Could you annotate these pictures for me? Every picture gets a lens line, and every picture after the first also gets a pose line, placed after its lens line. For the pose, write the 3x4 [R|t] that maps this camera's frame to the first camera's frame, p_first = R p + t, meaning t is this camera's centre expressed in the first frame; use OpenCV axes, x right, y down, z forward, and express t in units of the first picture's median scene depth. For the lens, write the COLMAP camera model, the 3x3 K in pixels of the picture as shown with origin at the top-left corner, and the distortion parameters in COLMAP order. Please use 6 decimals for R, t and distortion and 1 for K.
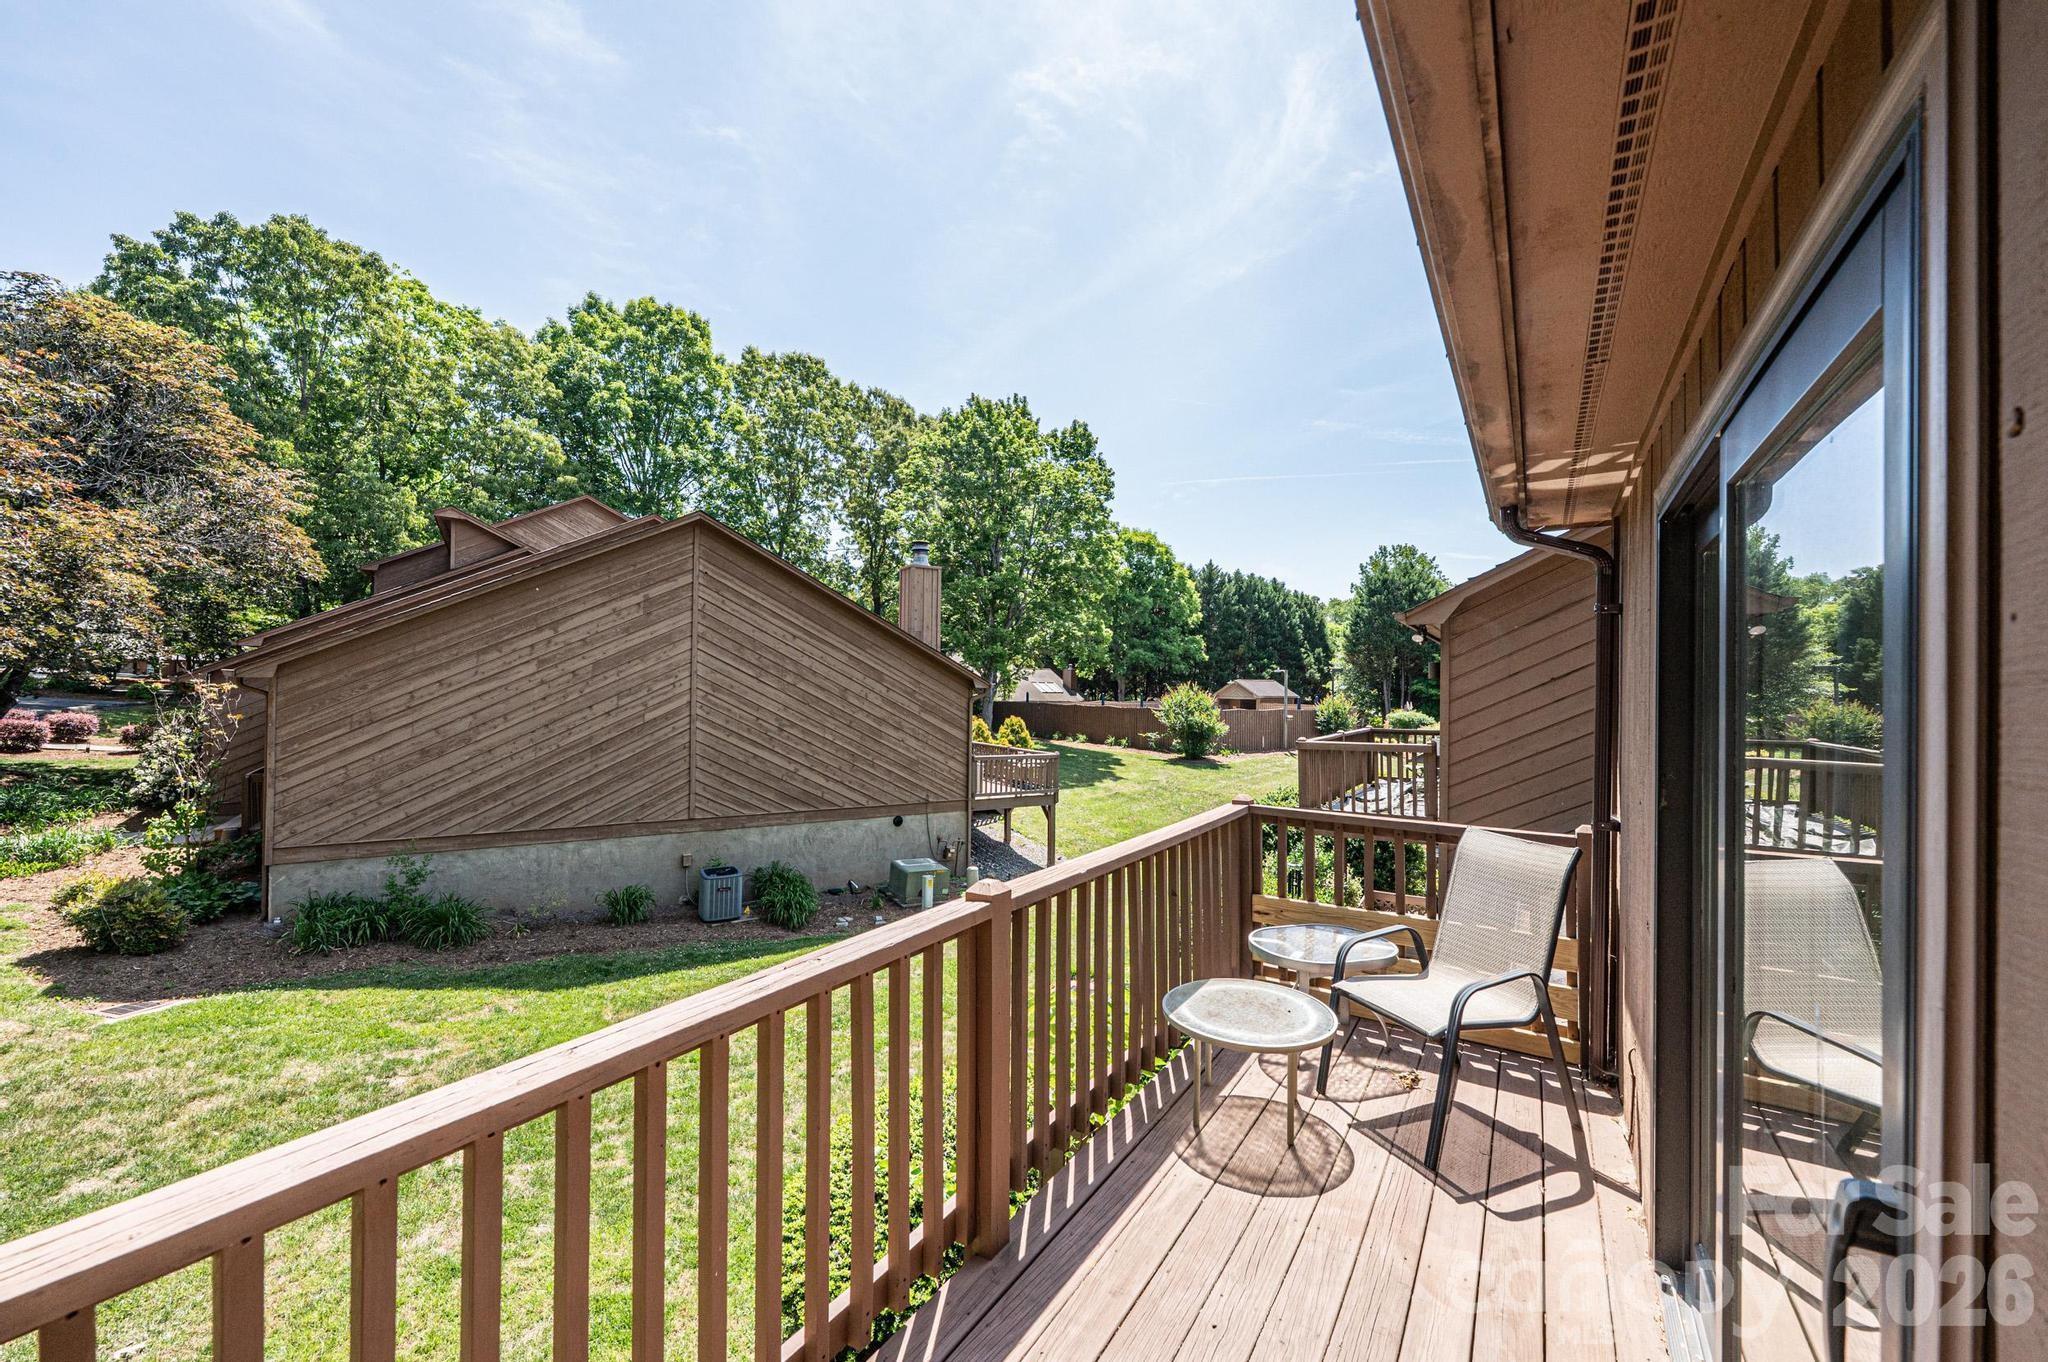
lens RADIAL K [[813.3, 0, 1026.9], [0, 813.3, 675.7], [0, 0, 1]] dist [-0.001376, -0.000406]
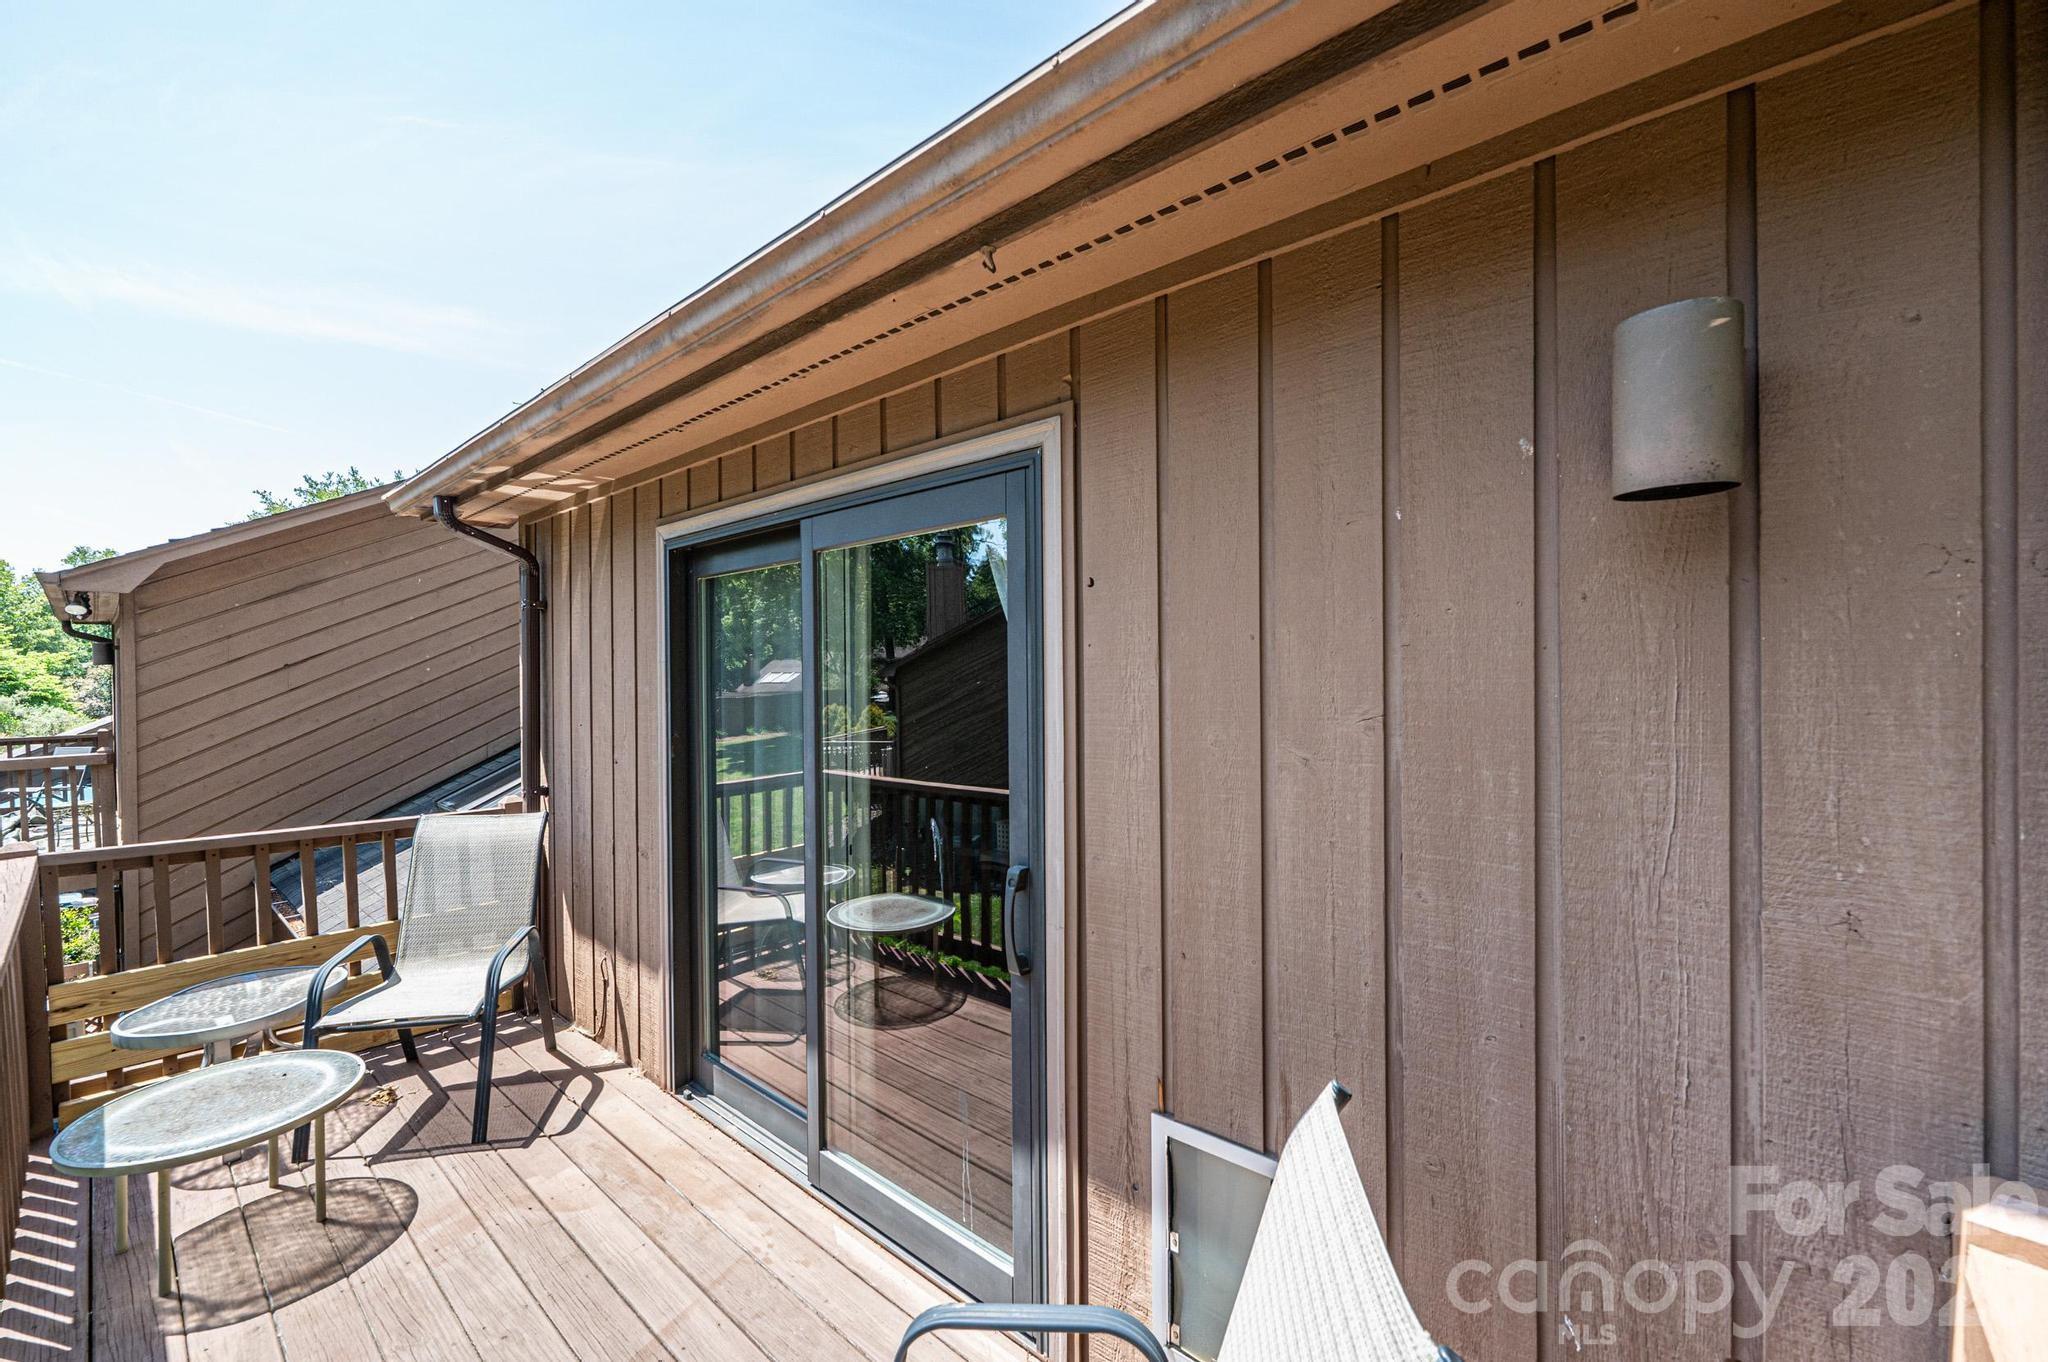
lens RADIAL K [[813.3, 0, 1024.3], [0, 813.3, 681.3], [0, 0, 1]] dist [-0.001376, -0.000406]
pose [[0.156222, -0.018484, 0.987549, -0.369532], [-0.004623, 0.999800, 0.019444, 0.000585], [-0.987711, -0.007603, 0.156106, 0.153170]]
